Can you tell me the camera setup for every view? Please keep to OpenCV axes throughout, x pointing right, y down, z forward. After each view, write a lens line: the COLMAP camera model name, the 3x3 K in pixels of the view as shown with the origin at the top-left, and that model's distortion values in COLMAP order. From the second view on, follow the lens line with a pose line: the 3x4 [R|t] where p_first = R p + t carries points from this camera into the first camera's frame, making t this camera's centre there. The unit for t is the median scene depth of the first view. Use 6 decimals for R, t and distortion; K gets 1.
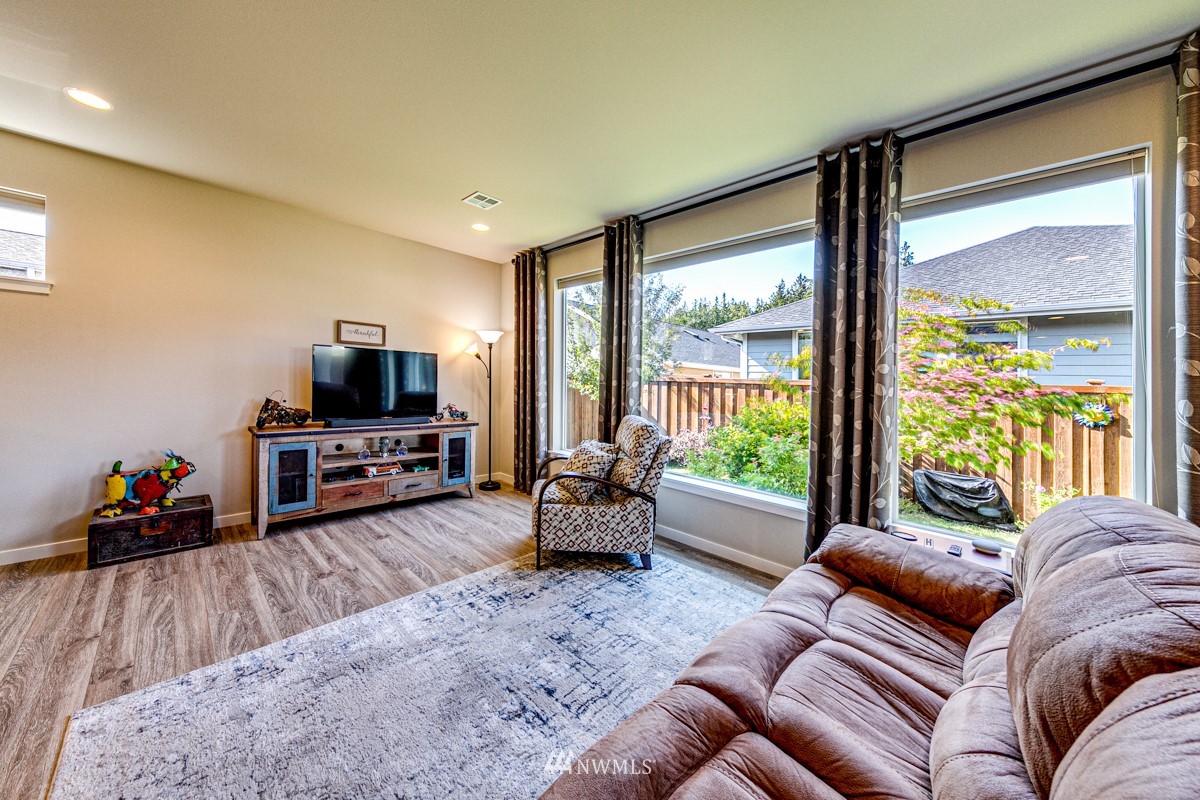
lens RADIAL K [[413.8, 0, 552.4], [0, 413.8, 354.8], [0, 0, 1]] dist [0.012672, -0.000393]
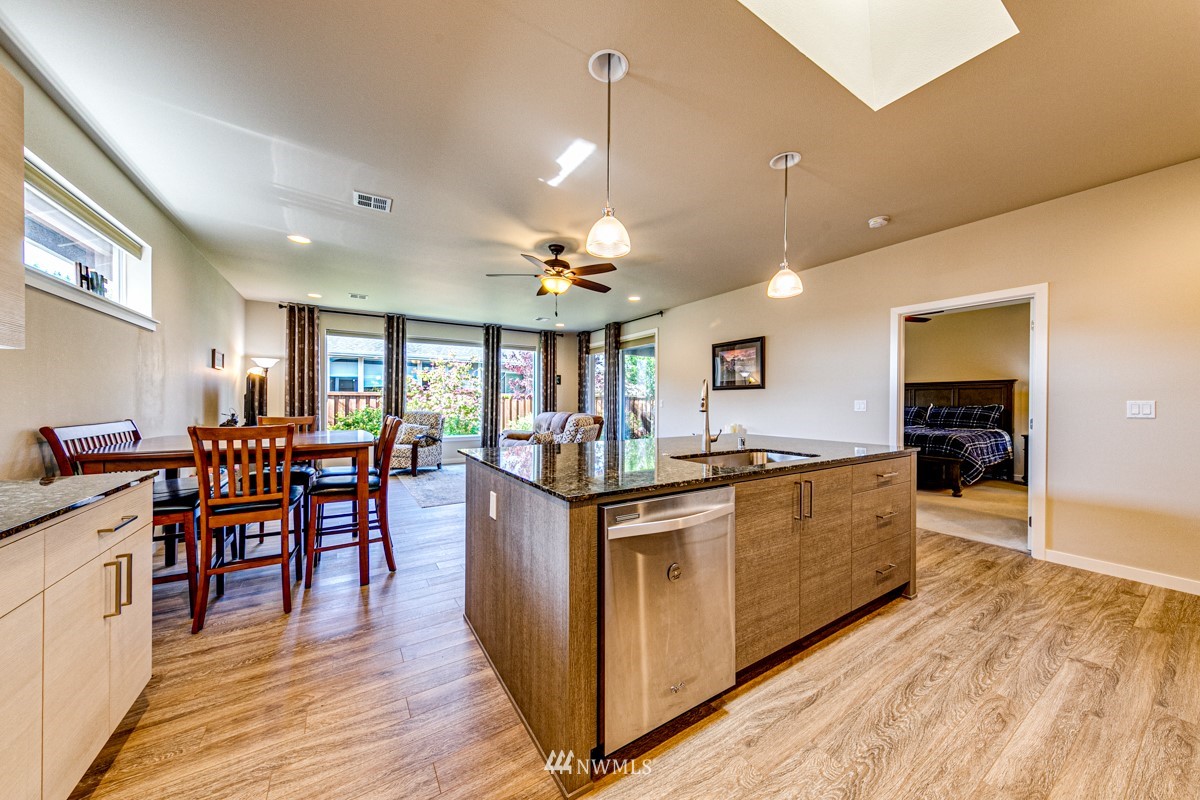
lens RADIAL K [[413.8, 0, 616.6], [0, 413.8, 404.7], [0, 0, 1]] dist [0.012672, -0.000393]
pose [[0.152203, -0.043168, 0.987406, -1.712981], [-0.059751, 0.996816, 0.052790, -0.061594], [-0.986541, -0.067033, 0.149139, -0.370933]]
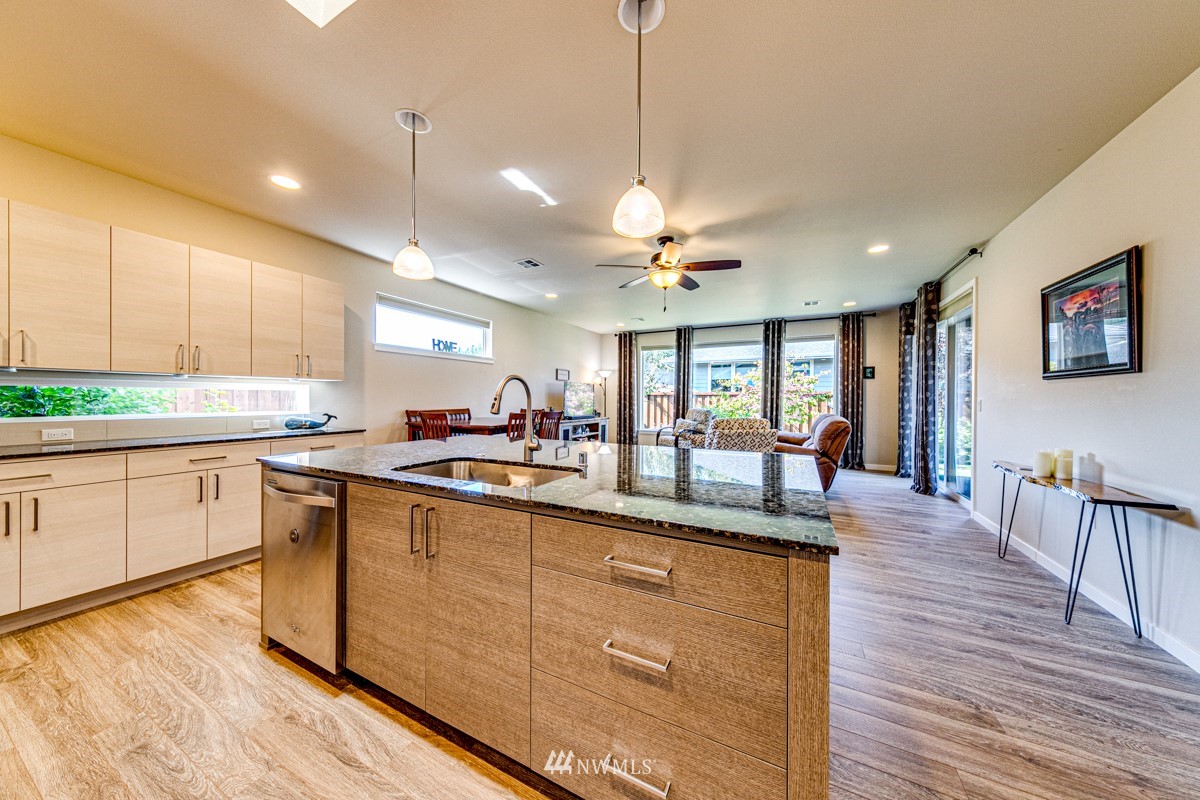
lens RADIAL K [[391.3, 0, 592.4], [0, 391.3, 400.2], [0, 0, 1]] dist [0.003543, -0.000117]
pose [[0.941104, -0.033758, 0.336429, -1.117247], [0.008540, 0.997059, 0.076157, -0.082065], [-0.338011, -0.068799, 0.938624, -0.959202]]
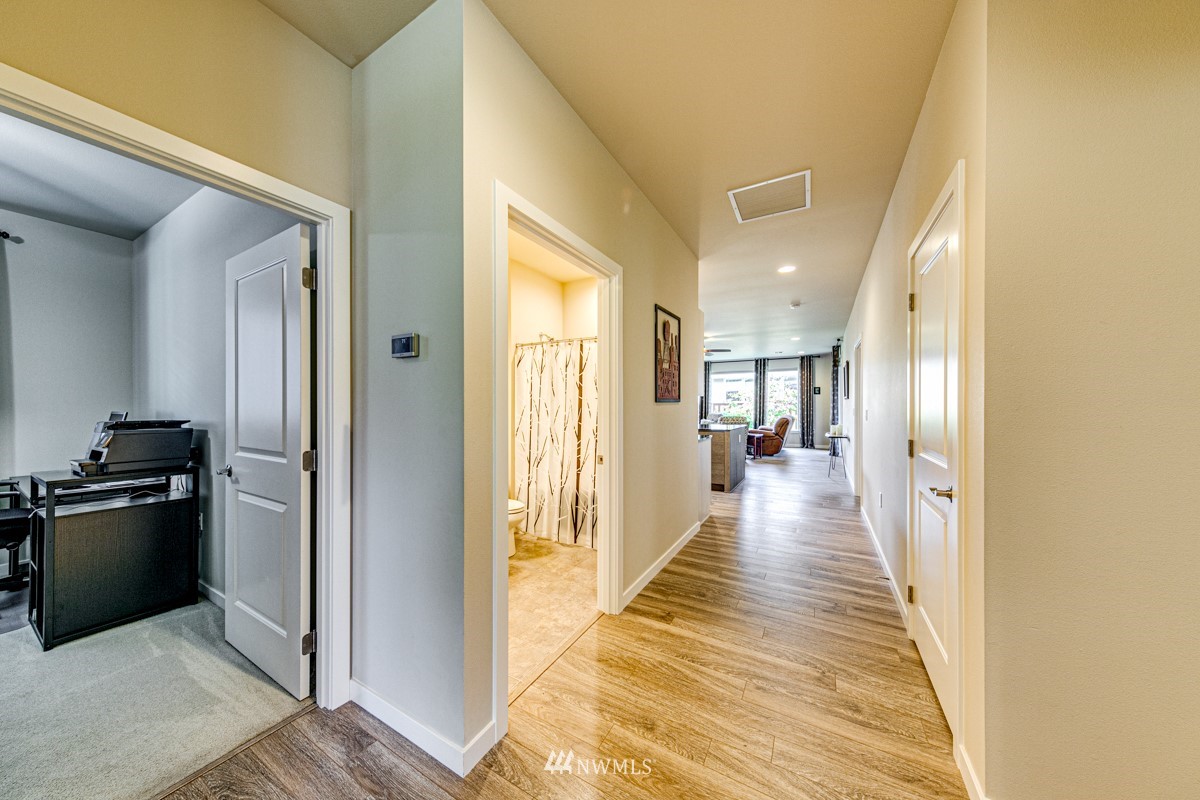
lens RADIAL K [[391.3, 0, 600.4], [0, 391.3, 403.0], [0, 0, 1]] dist [0.003543, -0.000117]
pose [[0.948431, -0.029194, 0.315635, -1.899743], [0.010100, 0.998027, 0.061961, -0.175599], [-0.316822, -0.055578, 0.946855, -2.096986]]
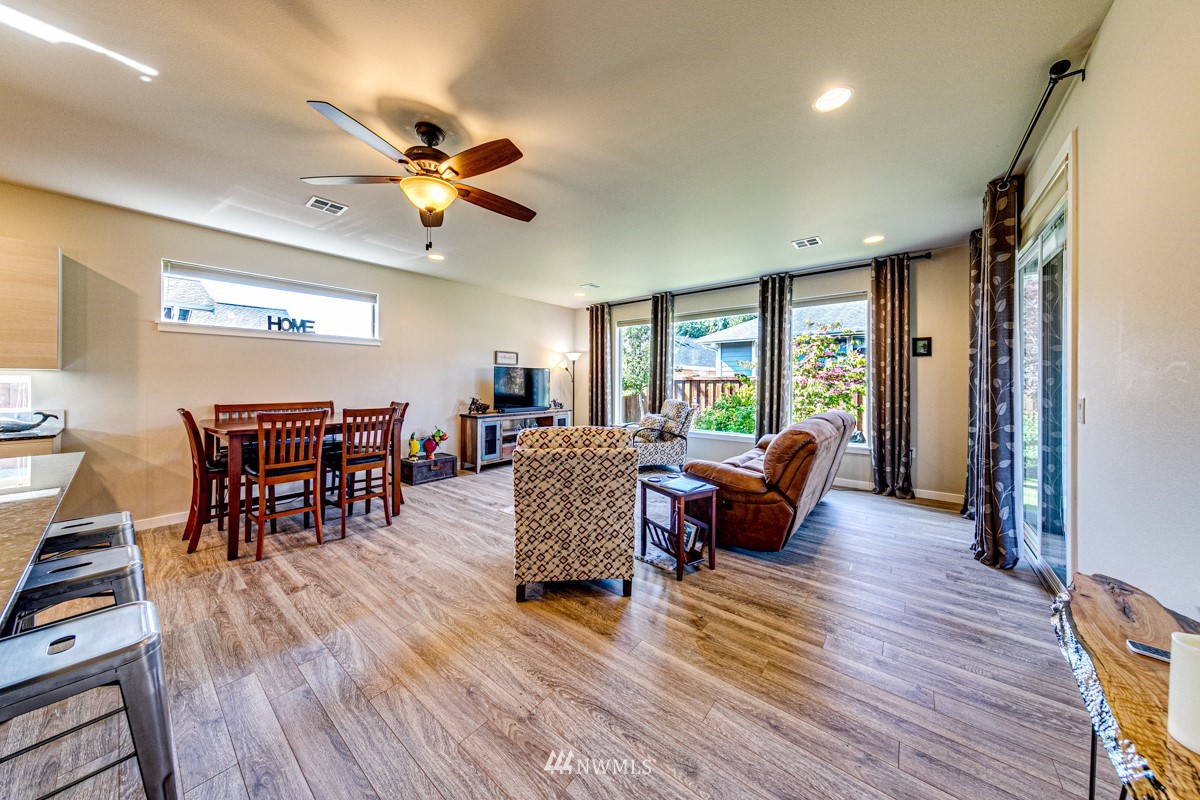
lens RADIAL K [[391.3, 0, 587.9], [0, 391.3, 381.9], [0, 0, 1]] dist [0.003543, -0.000117]
pose [[0.990935, -0.034888, 0.129730, -0.398645], [0.026395, 0.997429, 0.066621, -0.059491], [-0.131721, -0.062593, 0.989309, -0.696865]]
